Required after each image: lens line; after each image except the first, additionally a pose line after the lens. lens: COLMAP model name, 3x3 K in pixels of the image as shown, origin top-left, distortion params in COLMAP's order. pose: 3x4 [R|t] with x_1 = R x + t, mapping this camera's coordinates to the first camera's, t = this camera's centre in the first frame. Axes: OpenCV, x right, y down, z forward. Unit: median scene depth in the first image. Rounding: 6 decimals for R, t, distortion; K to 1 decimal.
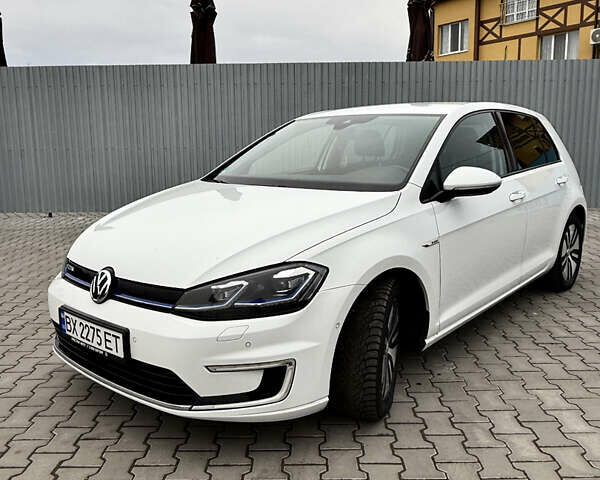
lens RADIAL K [[534.1, 0, 300.0], [0, 534.1, 240.0], [0, 0, 1]] dist [0.105191, -0.171826]
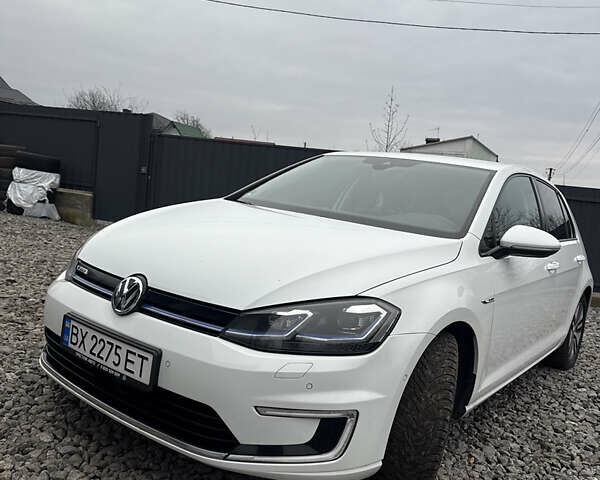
lens RADIAL K [[534.1, 0, 300.0], [0, 534.1, 240.0], [0, 0, 1]] dist [0.105191, -0.171826]
pose [[0.983327, 0.150152, 0.102576, -0.206355], [-0.139424, 0.984671, -0.104800, 0.052104], [-0.116740, 0.088751, 0.989189, 0.127895]]
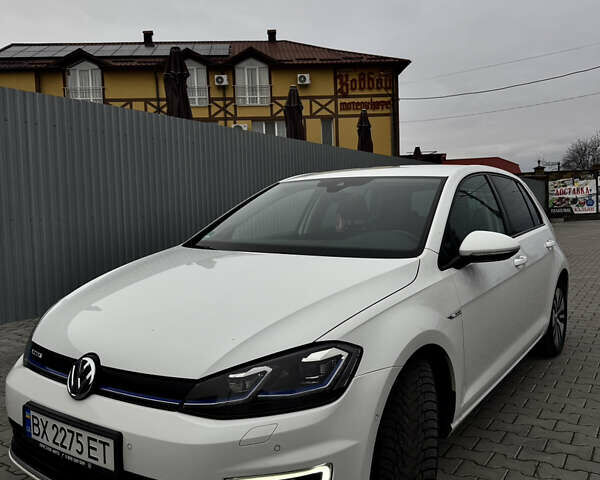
lens RADIAL K [[534.1, 0, 300.0], [0, 534.1, 240.0], [0, 0, 1]] dist [0.105191, -0.171826]
pose [[0.992764, -0.005686, 0.119949, -0.141121], [0.019737, 0.993020, -0.116283, -0.019965], [-0.118450, 0.117809, 0.985947, 0.131714]]
